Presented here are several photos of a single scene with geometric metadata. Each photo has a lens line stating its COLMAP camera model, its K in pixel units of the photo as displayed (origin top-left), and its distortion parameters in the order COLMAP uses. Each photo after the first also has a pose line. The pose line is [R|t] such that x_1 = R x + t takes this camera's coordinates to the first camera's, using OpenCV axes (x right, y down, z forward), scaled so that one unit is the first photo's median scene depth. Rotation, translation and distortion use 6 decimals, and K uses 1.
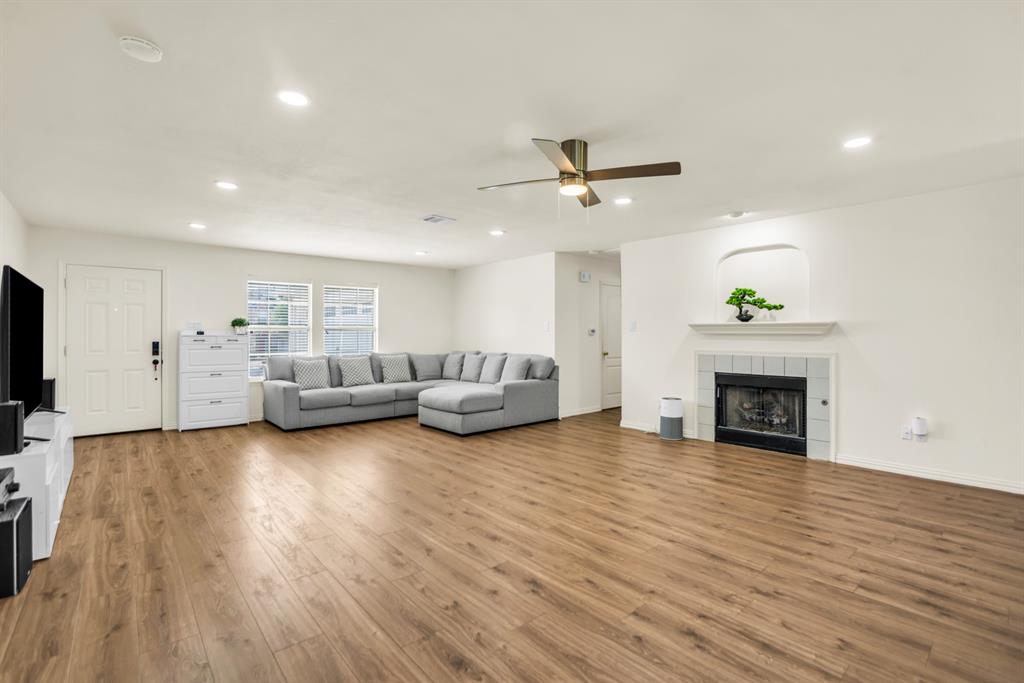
lens RADIAL K [[460.4, 0, 514.3], [0, 460.4, 333.2], [0, 0, 1]] dist [-0.040822, 0.006868]
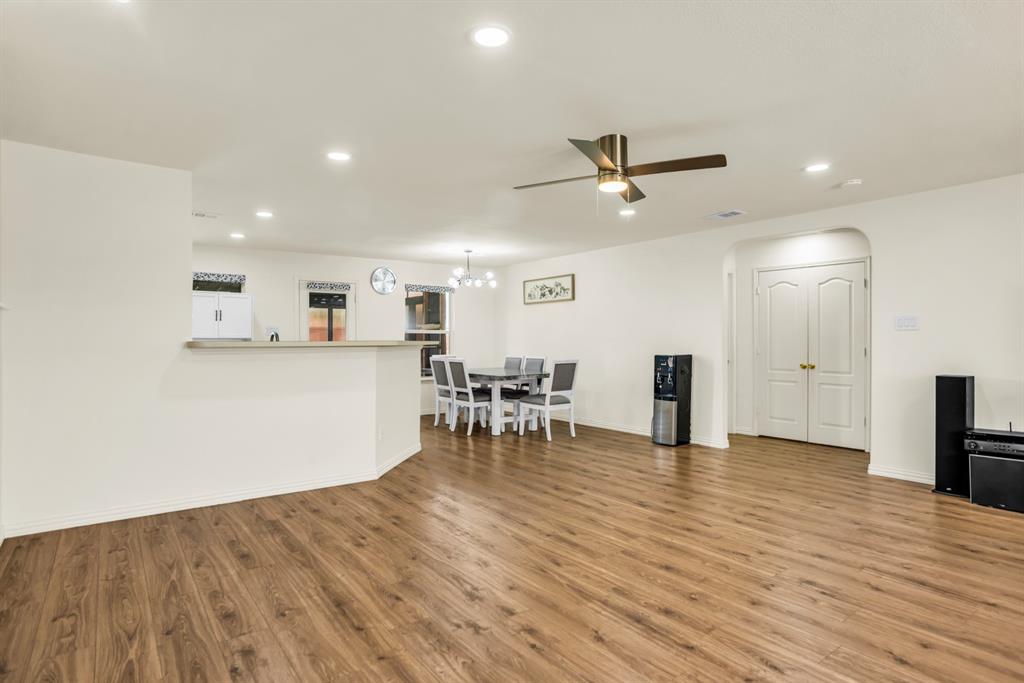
lens RADIAL K [[563.9, 0, 521.8], [0, 563.9, 343.6], [0, 0, 1]] dist [-0.028575, 0.005626]
pose [[-0.998111, 0.002311, 0.061393, 0.187565], [0.002257, 0.999997, -0.000934, 0.013862], [-0.061395, -0.000793, -0.998113, 1.653252]]
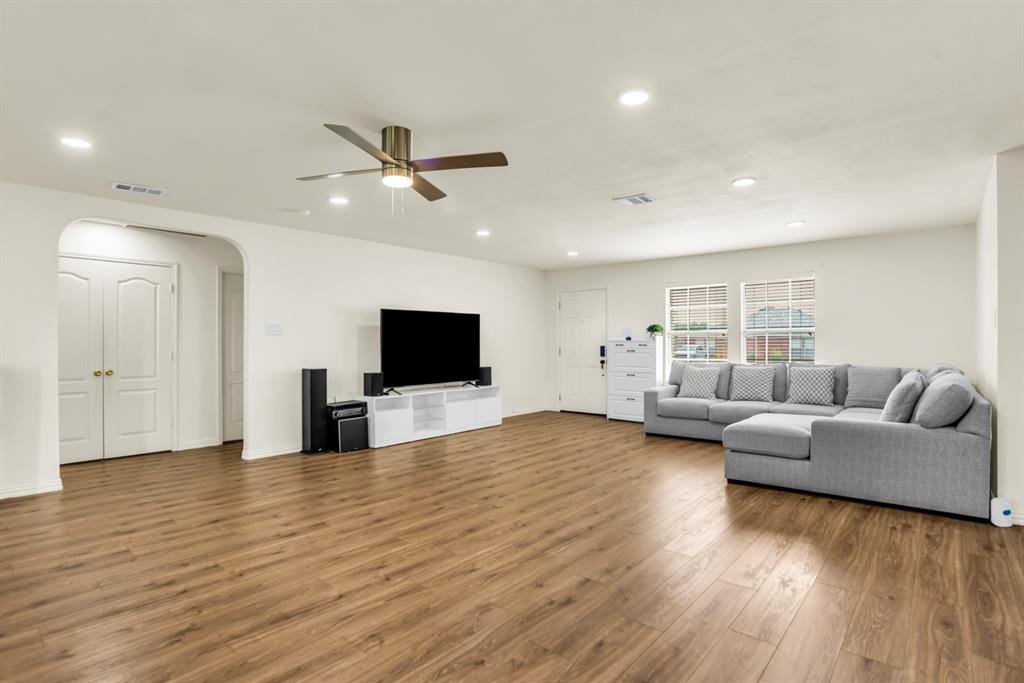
lens RADIAL K [[507.7, 0, 514.8], [0, 507.7, 339.6], [0, 0, 1]] dist [-0.036154, 0.008665]
pose [[0.142796, -0.005931, -0.989734, 0.881560], [0.007981, 0.999956, -0.004841, 0.009533], [0.989720, -0.007208, 0.142837, 0.824318]]
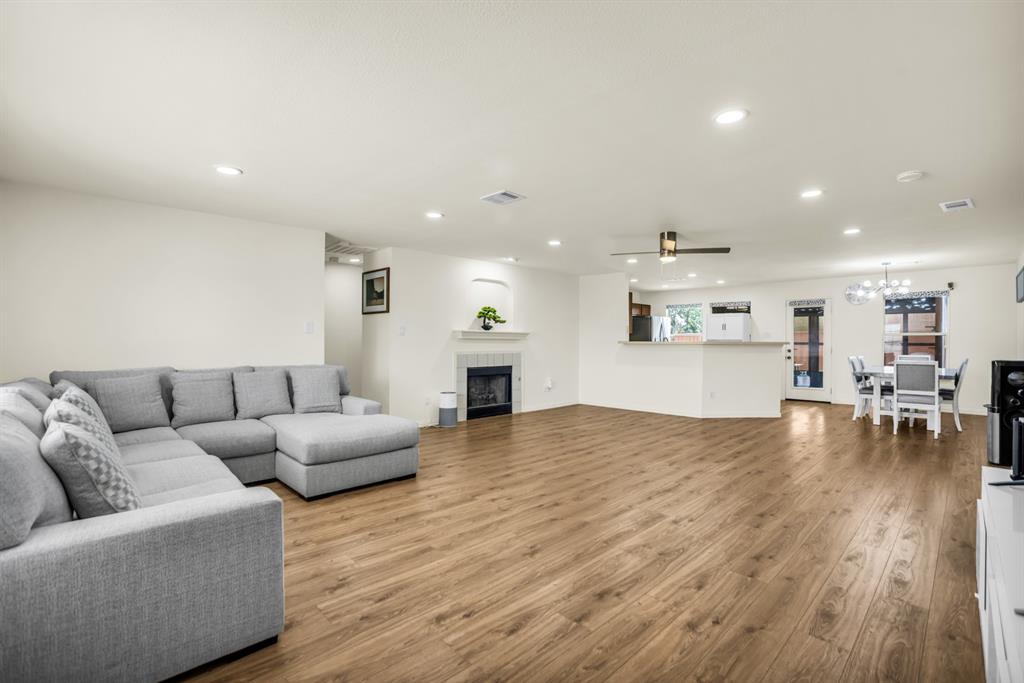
lens RADIAL K [[460.4, 0, 505.5], [0, 460.4, 352.7], [0, 0, 1]] dist [-0.040822, 0.006868]
pose [[-0.038940, -0.025632, 0.998913, -1.223444], [-0.007692, 0.999649, 0.025352, 0.009845], [-0.999212, -0.006696, -0.039123, 1.287388]]
